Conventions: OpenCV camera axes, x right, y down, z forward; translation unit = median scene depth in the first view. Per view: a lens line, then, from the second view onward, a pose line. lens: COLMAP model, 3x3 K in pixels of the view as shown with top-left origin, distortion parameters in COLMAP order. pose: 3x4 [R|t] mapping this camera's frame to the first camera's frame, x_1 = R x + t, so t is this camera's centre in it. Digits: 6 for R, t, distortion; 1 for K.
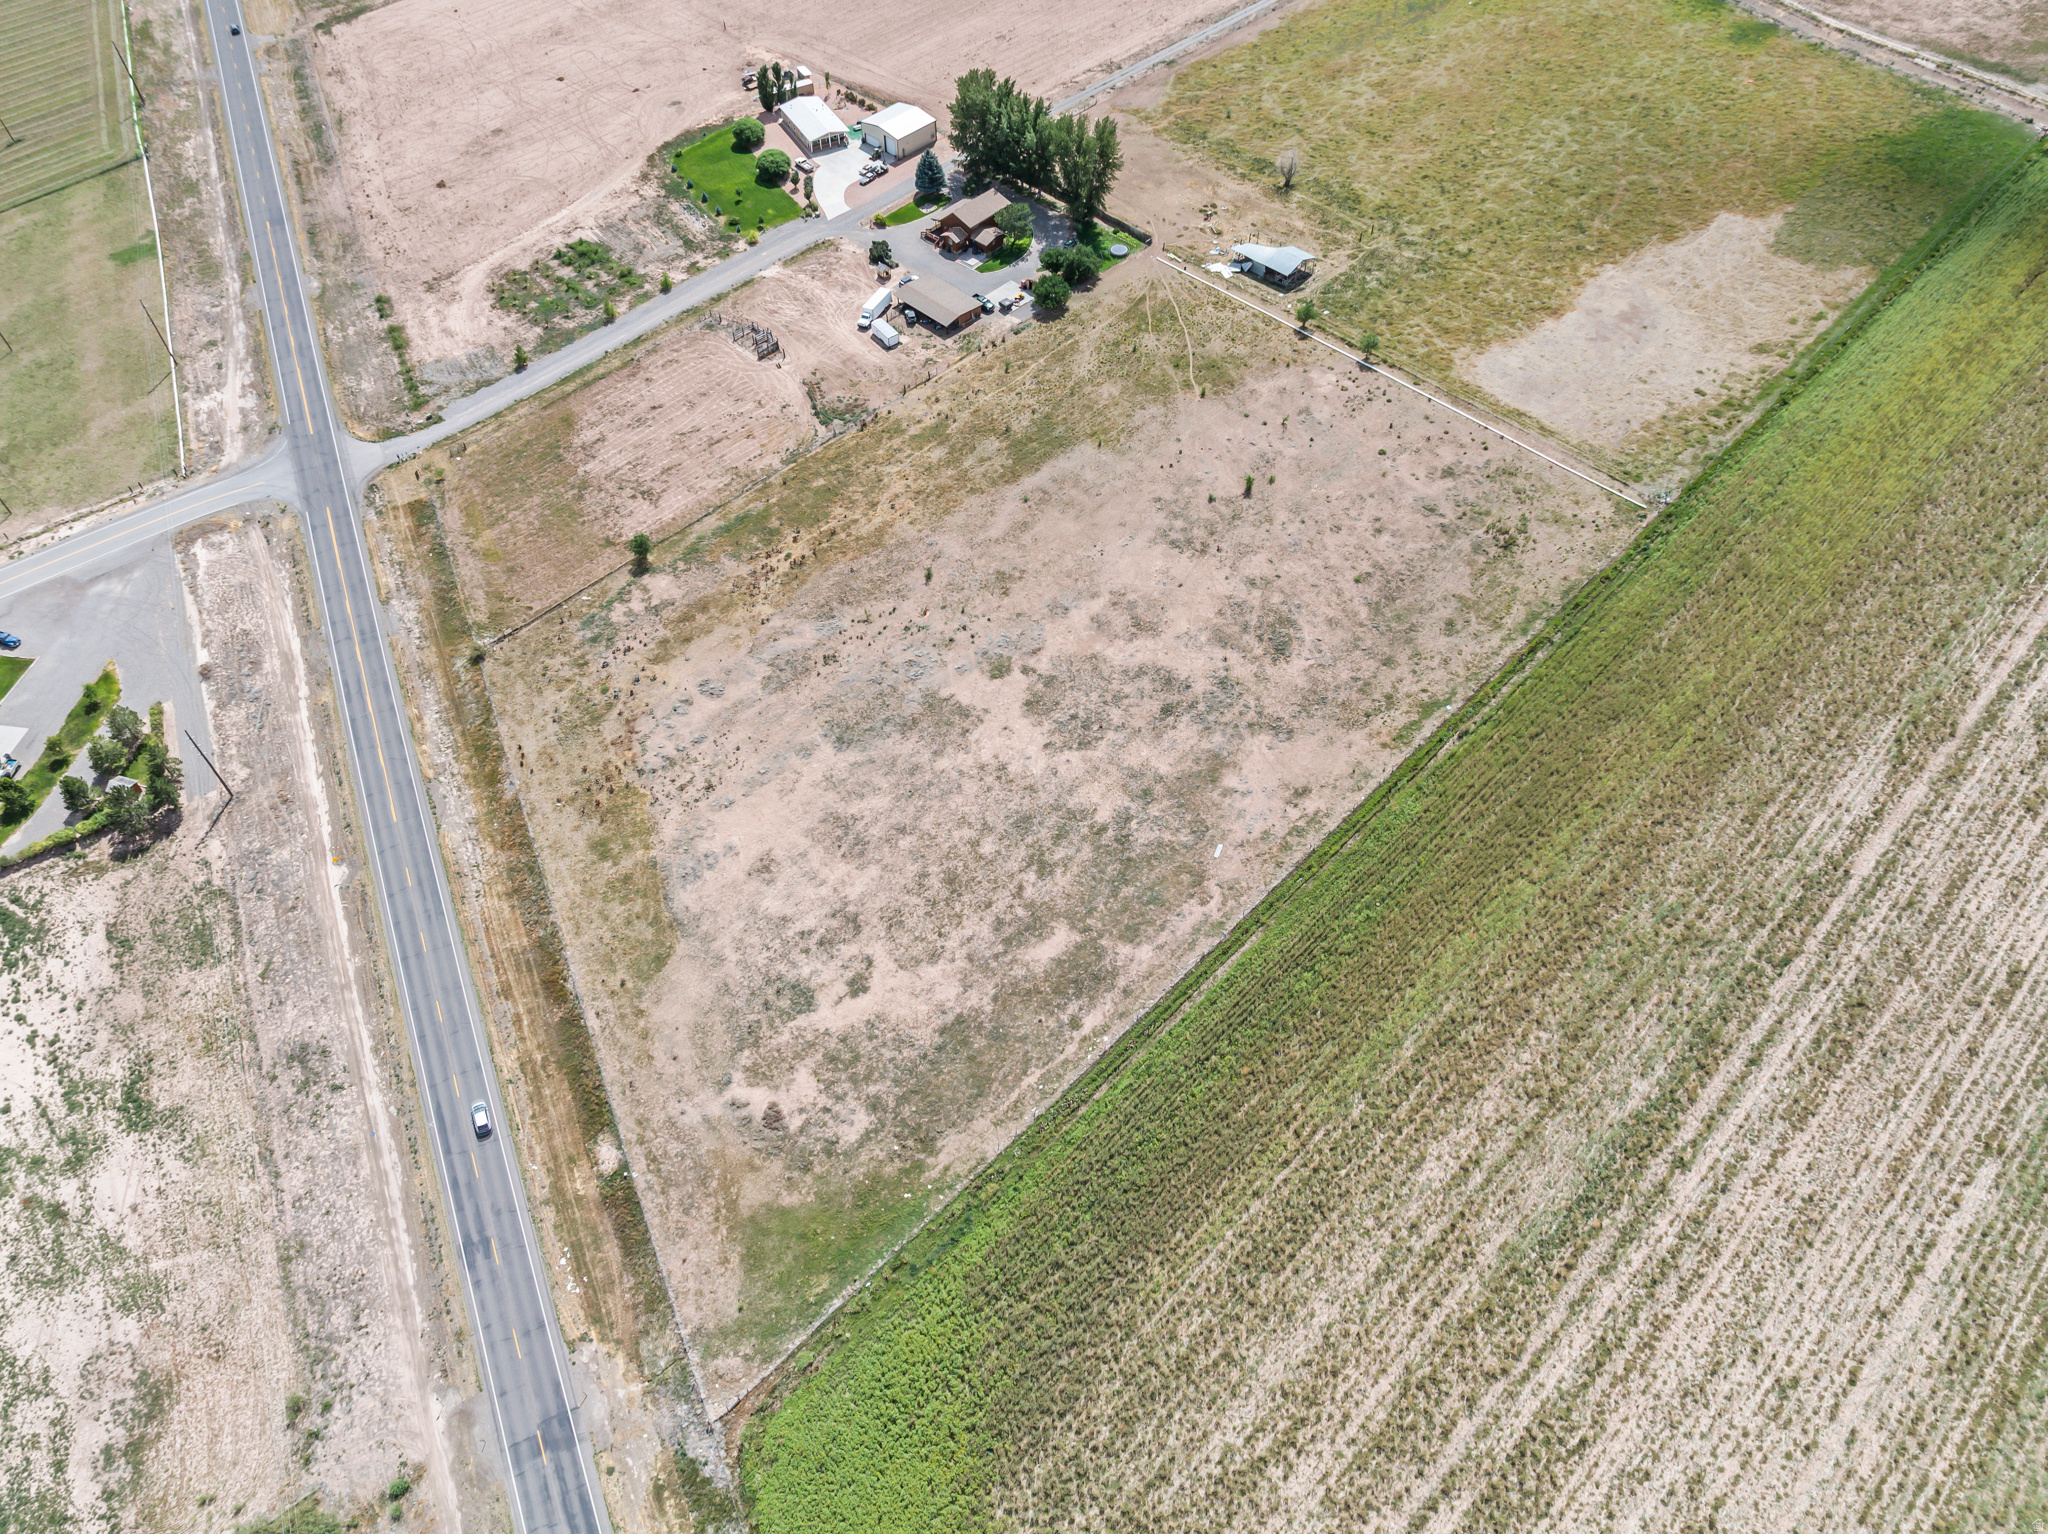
lens RADIAL K [[1453.5, 0, 1034.6], [0, 1453.5, 755.6], [0, 0, 1]] dist [-0.032965, -0.009376]
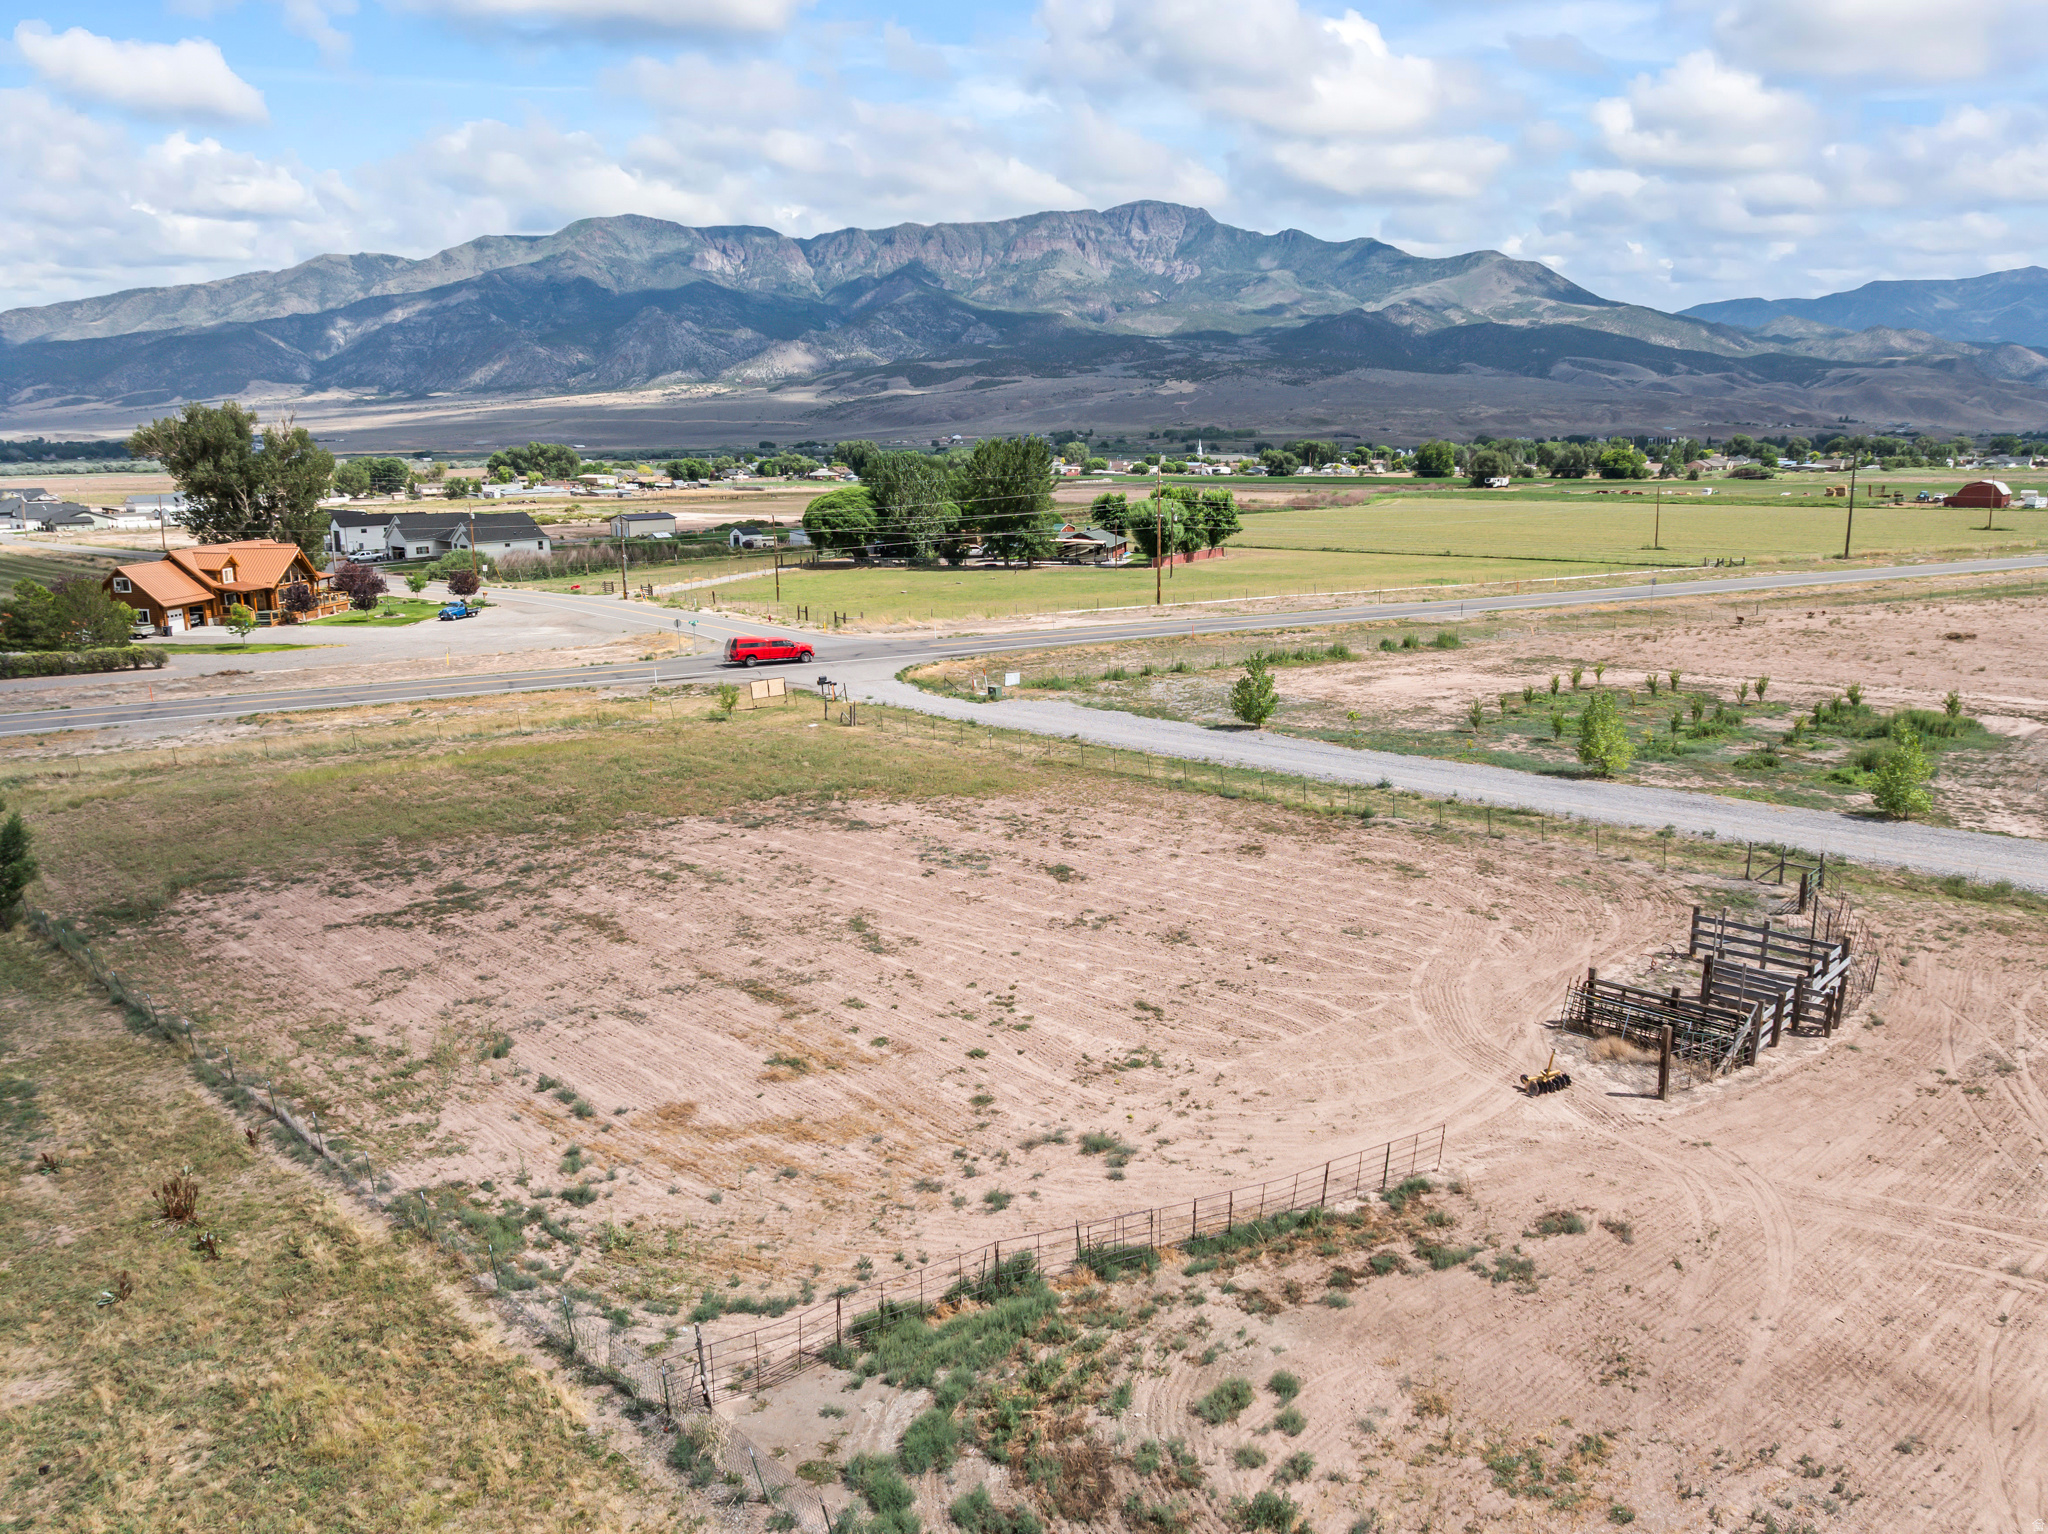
lens RADIAL K [[1450.6, 0, 1034.8], [0, 1450.6, 758.4], [0, 0, 1]] dist [-0.038420, 0.002736]
pose [[0.038075, 0.221879, -0.974330, -0.053880], [-0.771221, 0.626540, 0.112541, -0.295092], [0.635427, 0.747139, 0.194974, 1.016142]]
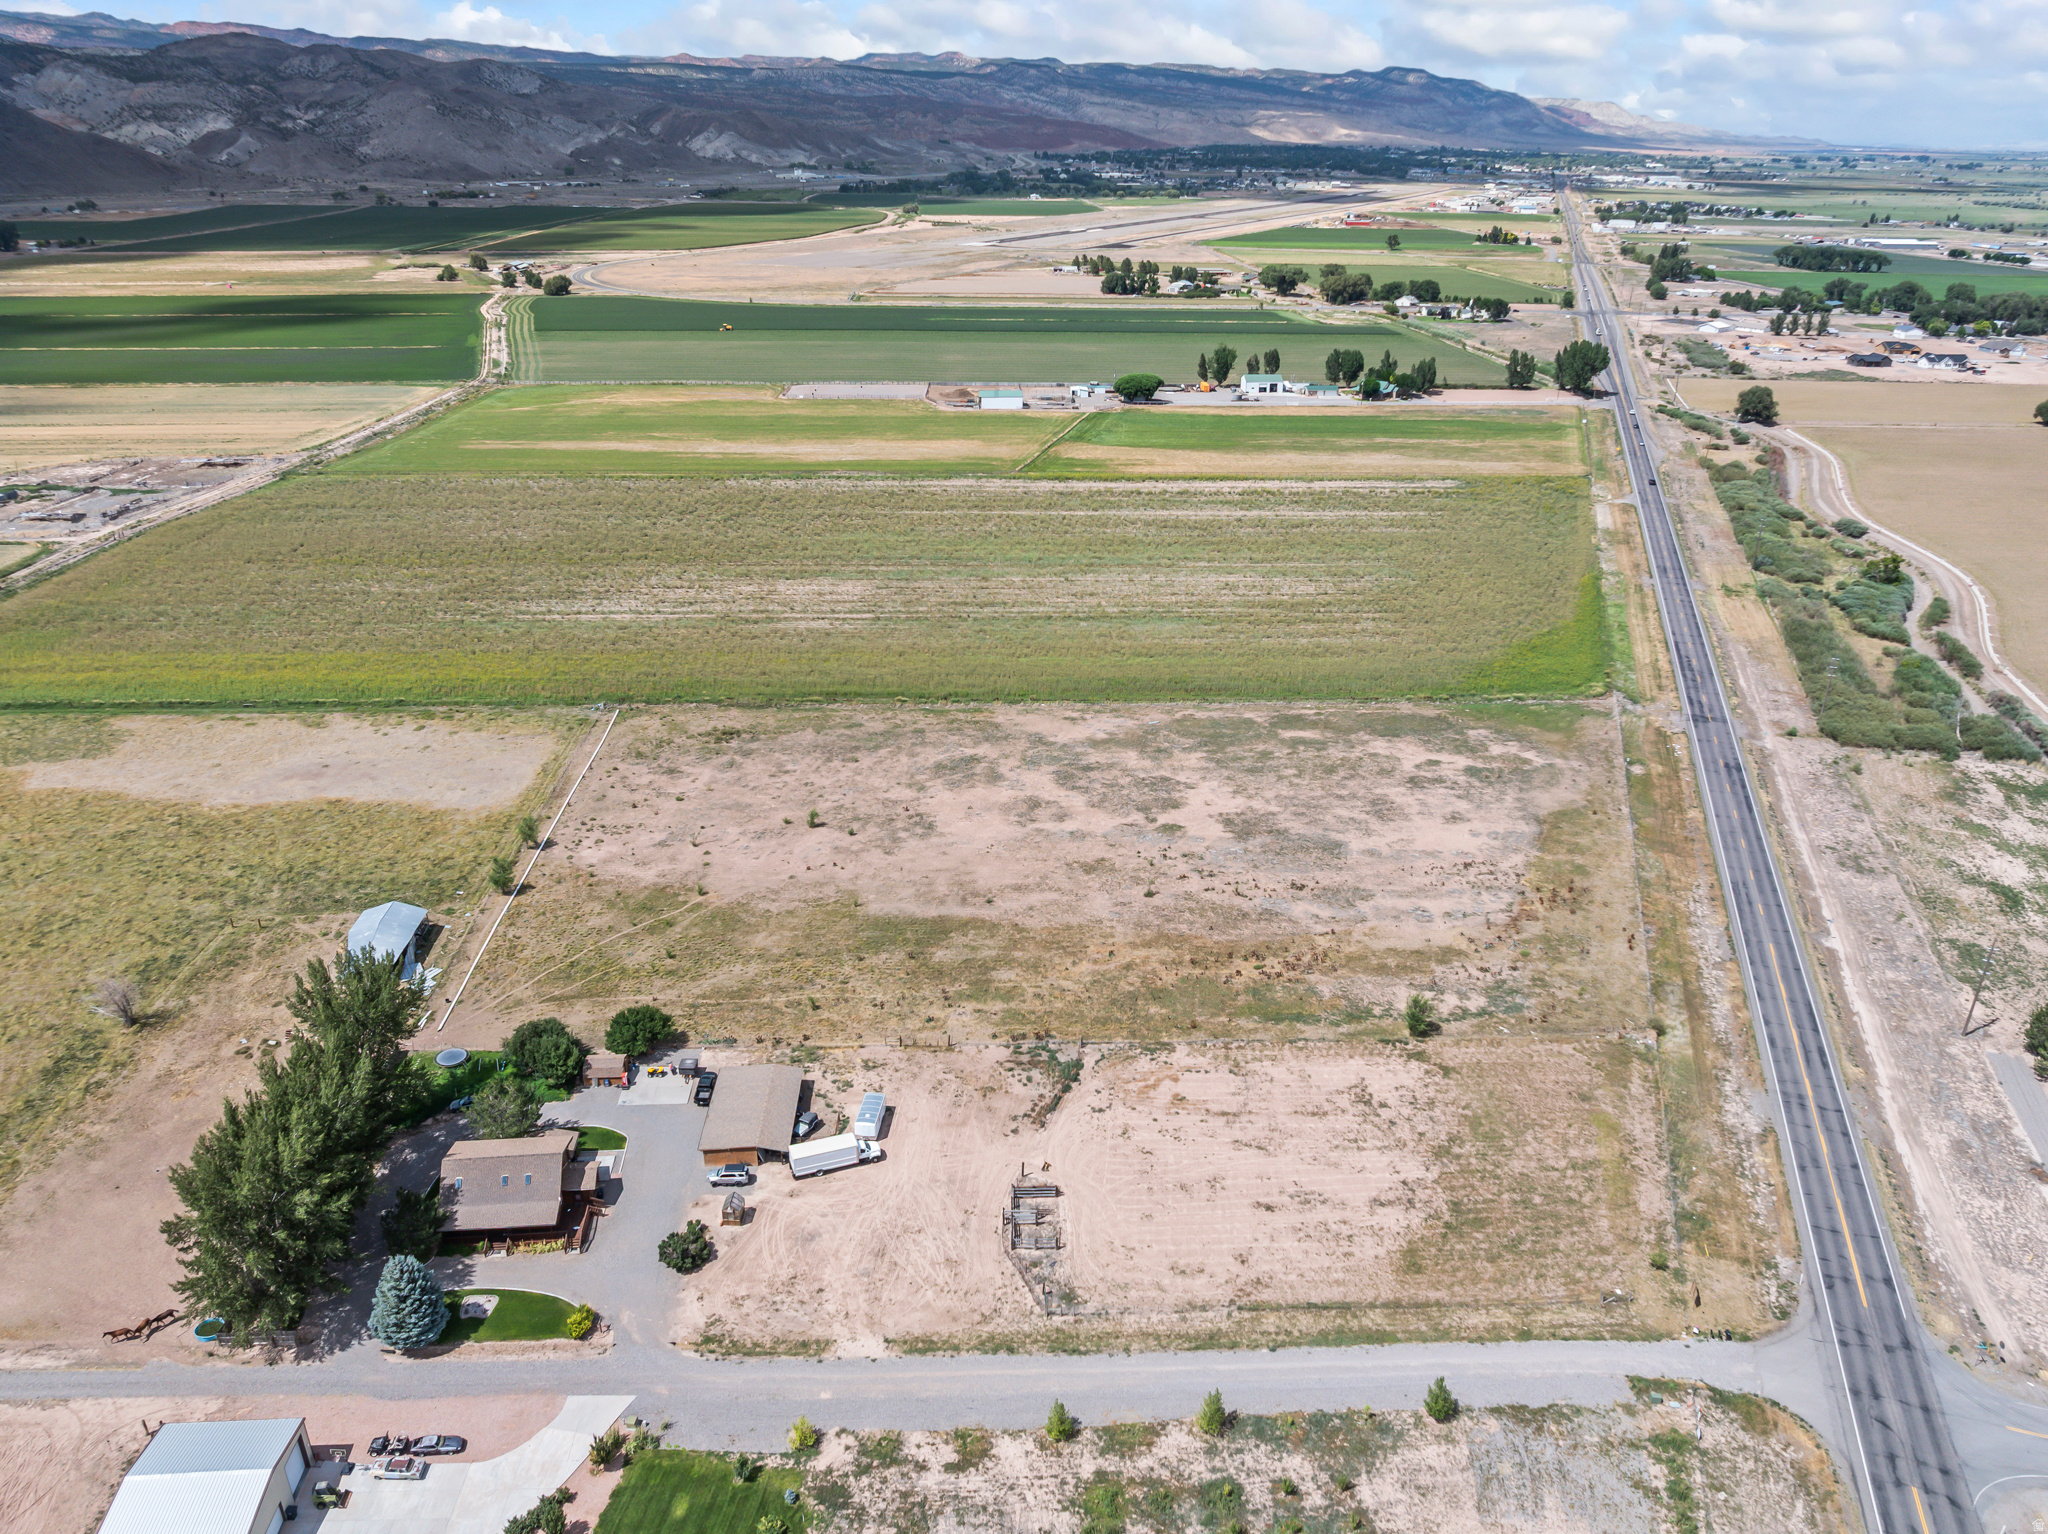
lens RADIAL K [[1450.6, 0, 1034.8], [0, 1450.6, 758.4], [0, 0, 1]] dist [-0.038420, 0.002736]
pose [[-0.732630, -0.268434, 0.625457, -0.549880], [0.529697, 0.352187, 0.771612, -0.868028], [-0.427405, 0.896609, -0.115834, 1.020167]]
